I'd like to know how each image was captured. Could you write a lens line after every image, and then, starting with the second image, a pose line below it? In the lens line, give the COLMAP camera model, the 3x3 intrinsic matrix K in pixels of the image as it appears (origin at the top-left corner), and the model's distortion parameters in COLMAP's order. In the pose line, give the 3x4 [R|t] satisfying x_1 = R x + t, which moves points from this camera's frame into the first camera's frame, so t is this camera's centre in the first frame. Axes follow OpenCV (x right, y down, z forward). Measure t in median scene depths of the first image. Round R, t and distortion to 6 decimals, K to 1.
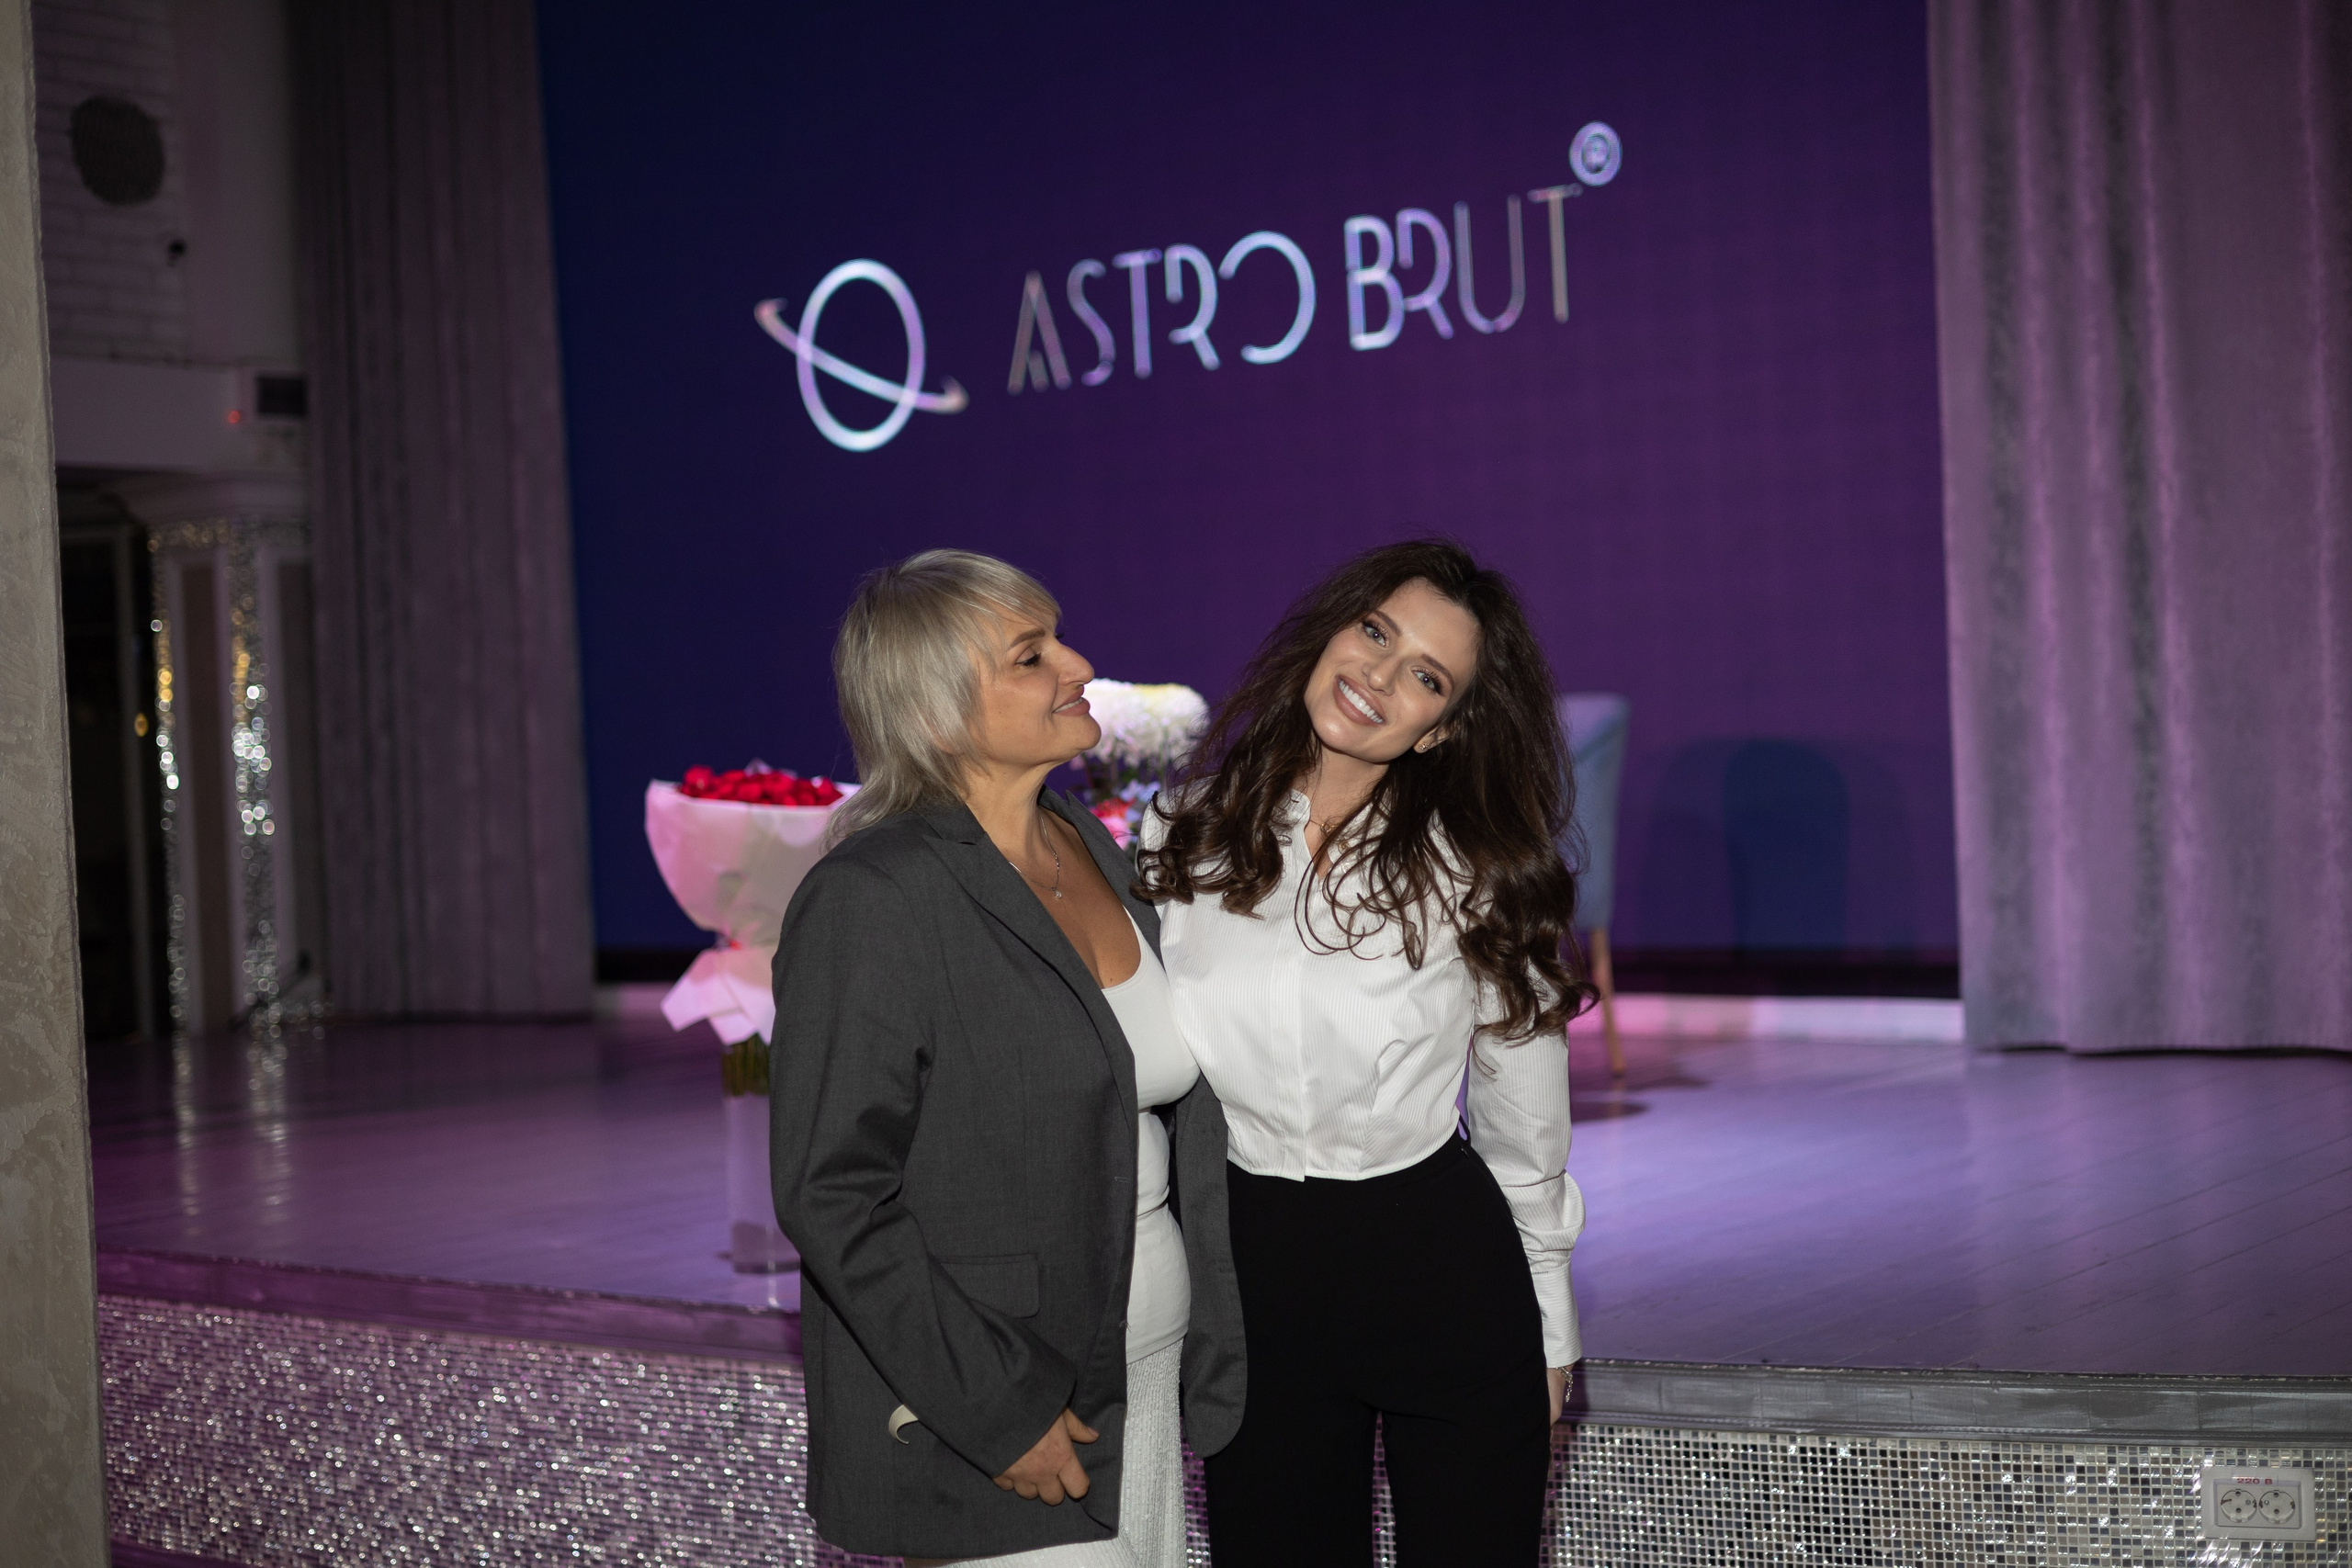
lens RADIAL K [[3317.5, 0, 1181.5], [0, 3317.5, 788.6], [0, 0, 1]] dist [0.005461, 0.055740]
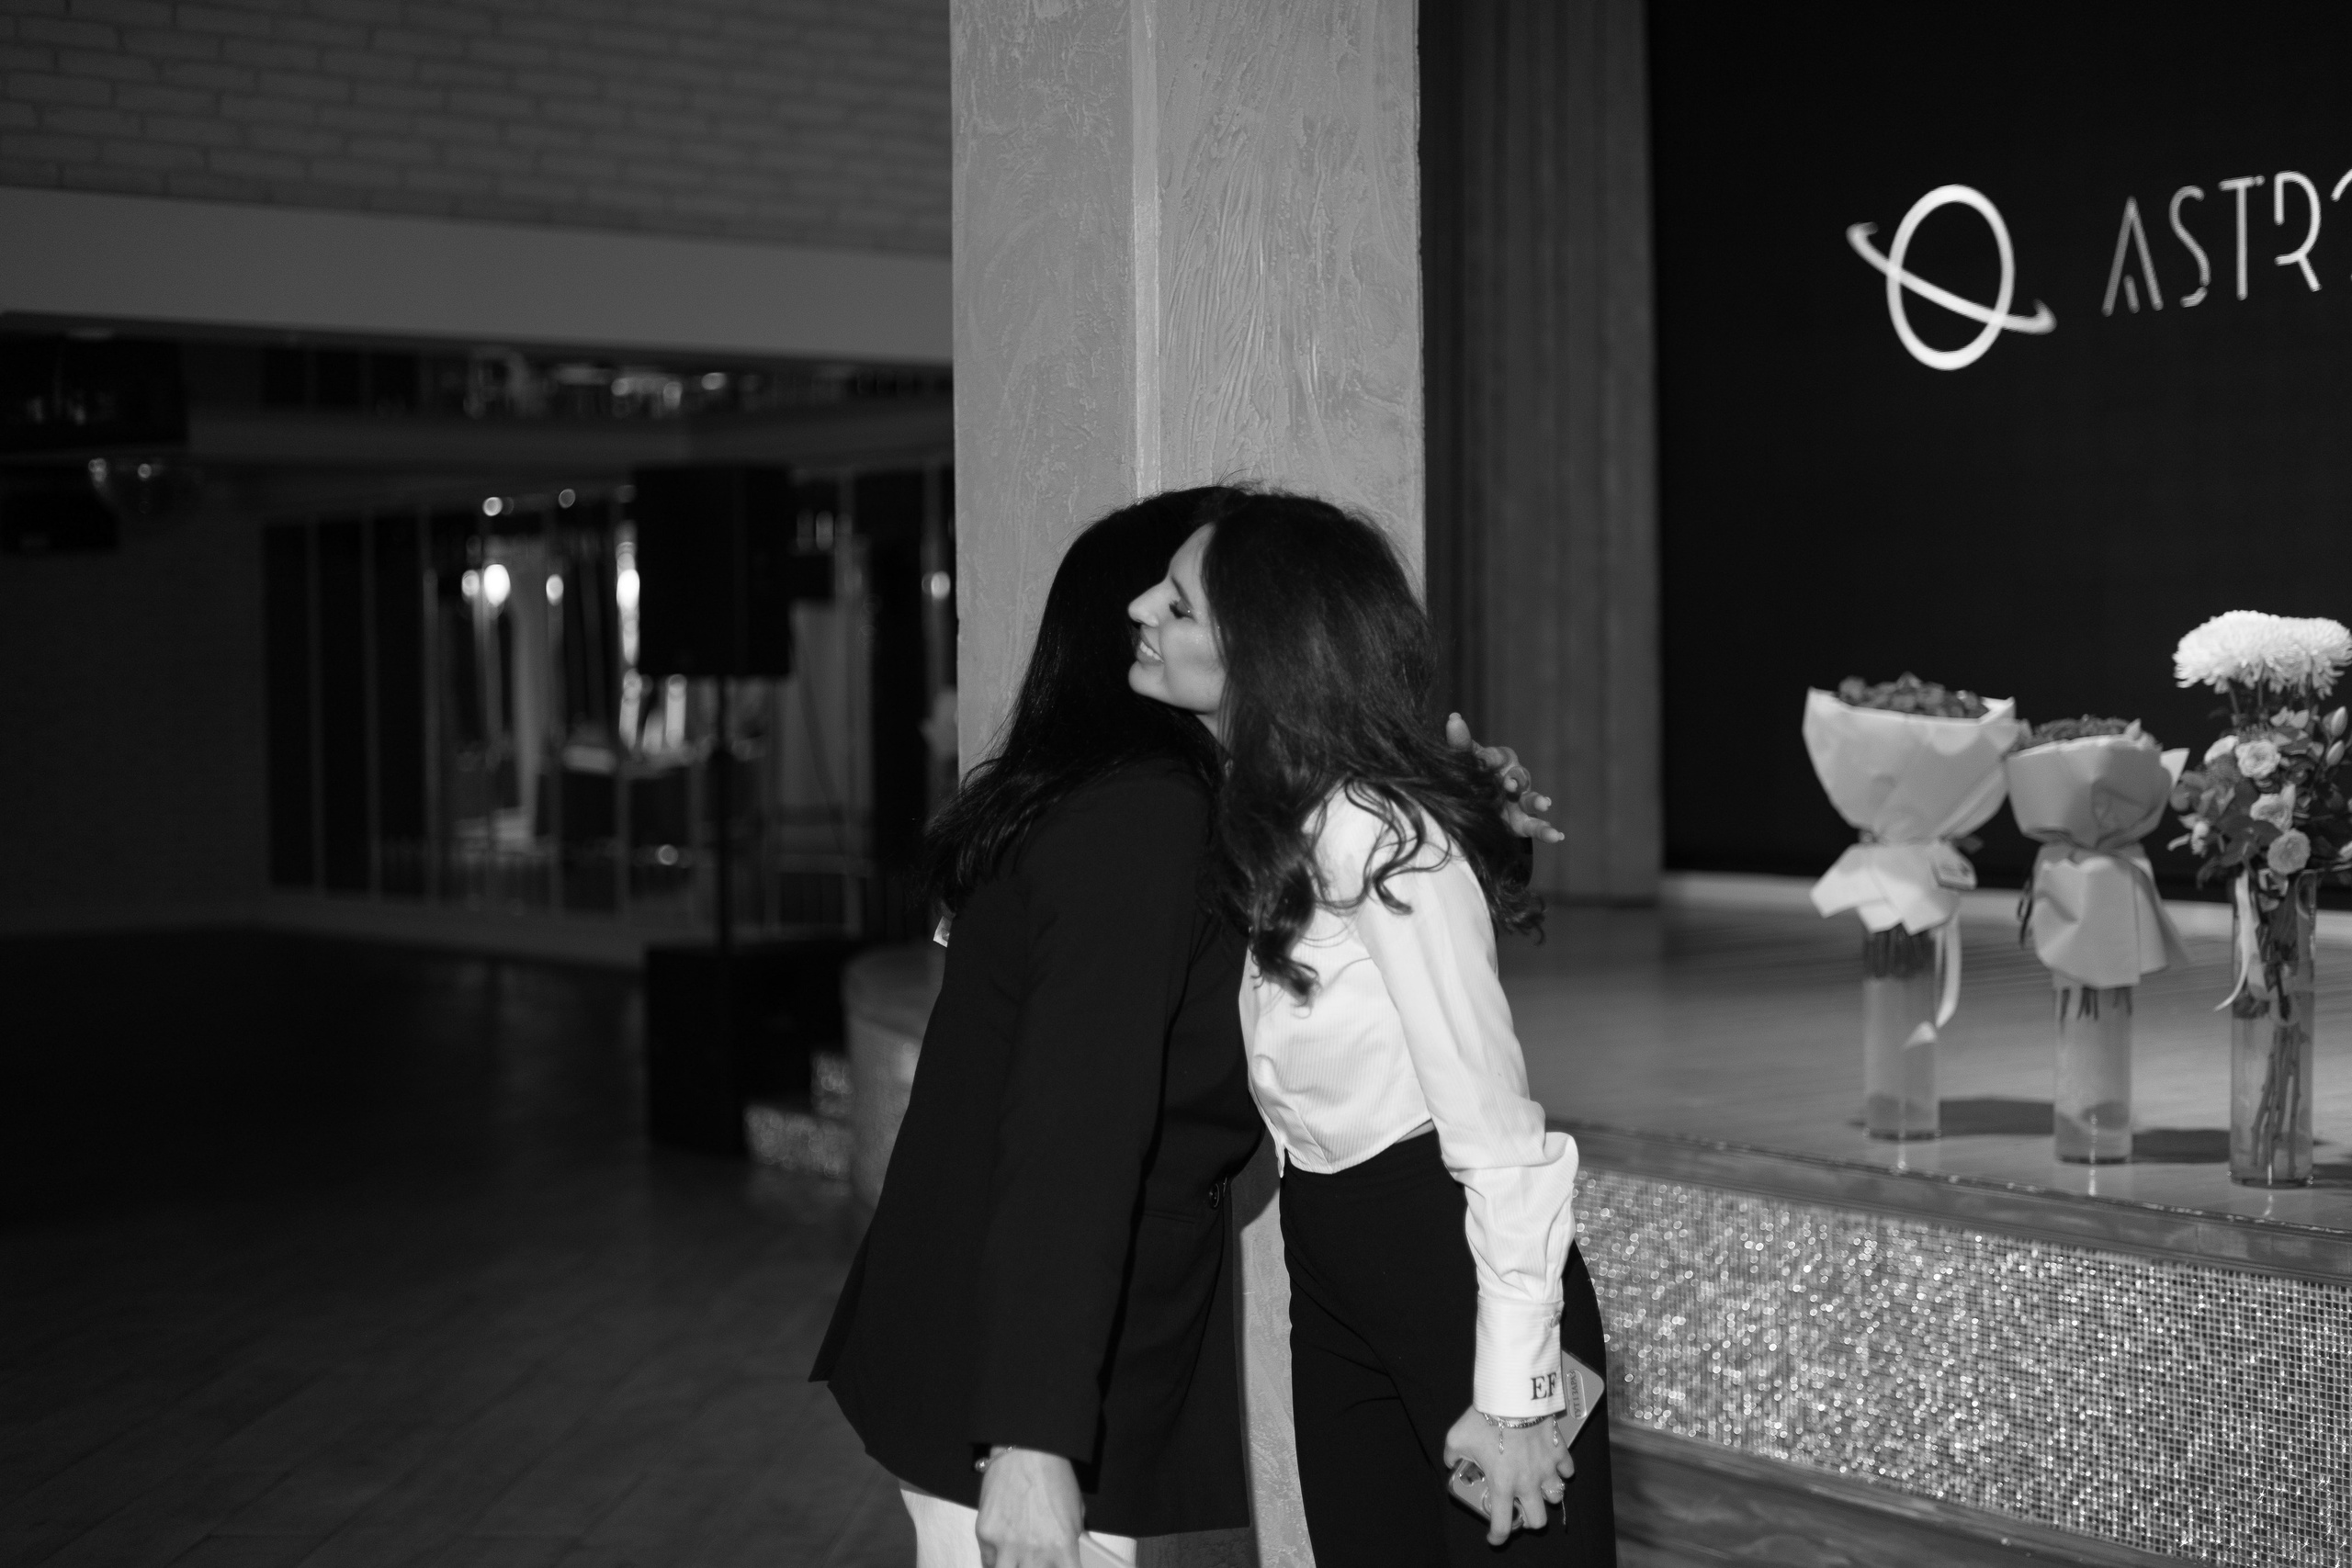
lens RADIAL K [[3323.5, 0, 1176.0], [0, 3323.5, 784.0], [0, 0, 1]] dist [0.017166, -0.033996]
pose [[0.956474, 0.044330, -0.288431, -0.038666], [-0.035493, 0.998728, 0.035800, -0.002951], [0.289651, -0.024005, 0.956831, -0.113772]]
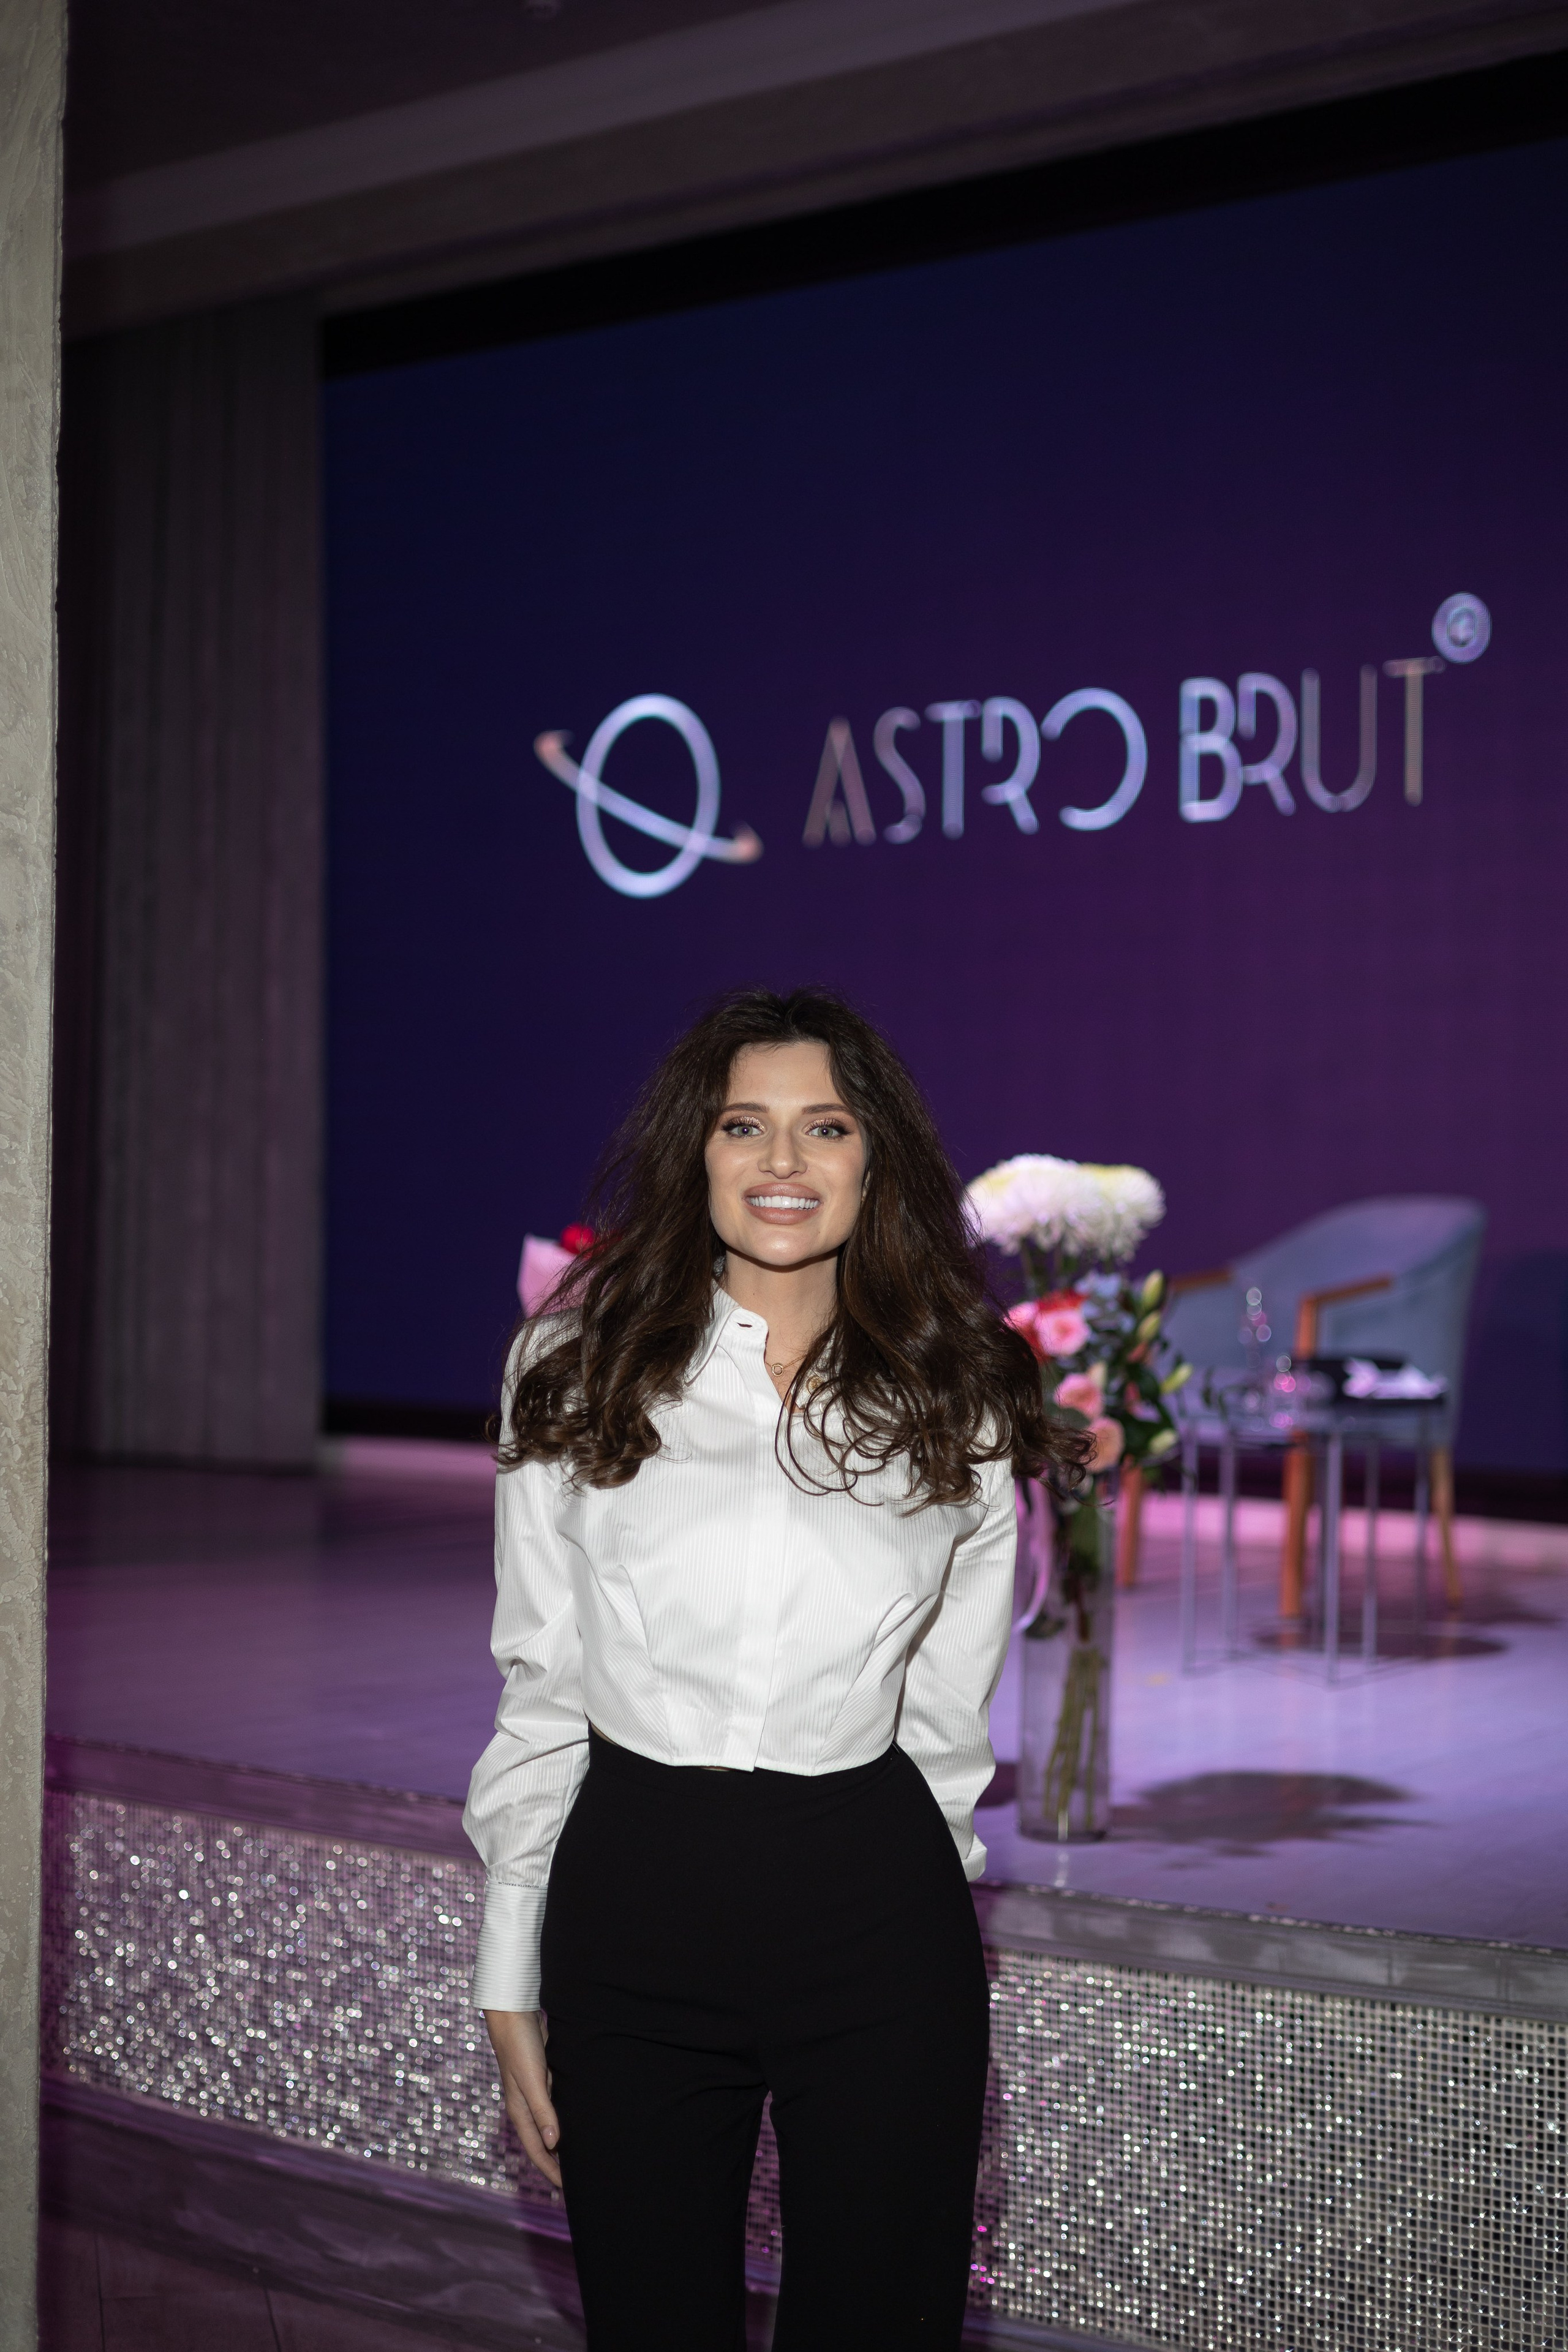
lens RADIAL K [[3327.2, 0, 794.5], [0, 3327.2, 1189.7], [0, 0, 1]] dist [0.023014, -0.068019]
pose [[0.998229, 0.059391, -0.003378, -0.079522], [-0.059445, 0.998040, -0.019544, -0.001809], [0.002210, 0.019710, 0.999803, 0.078103]]
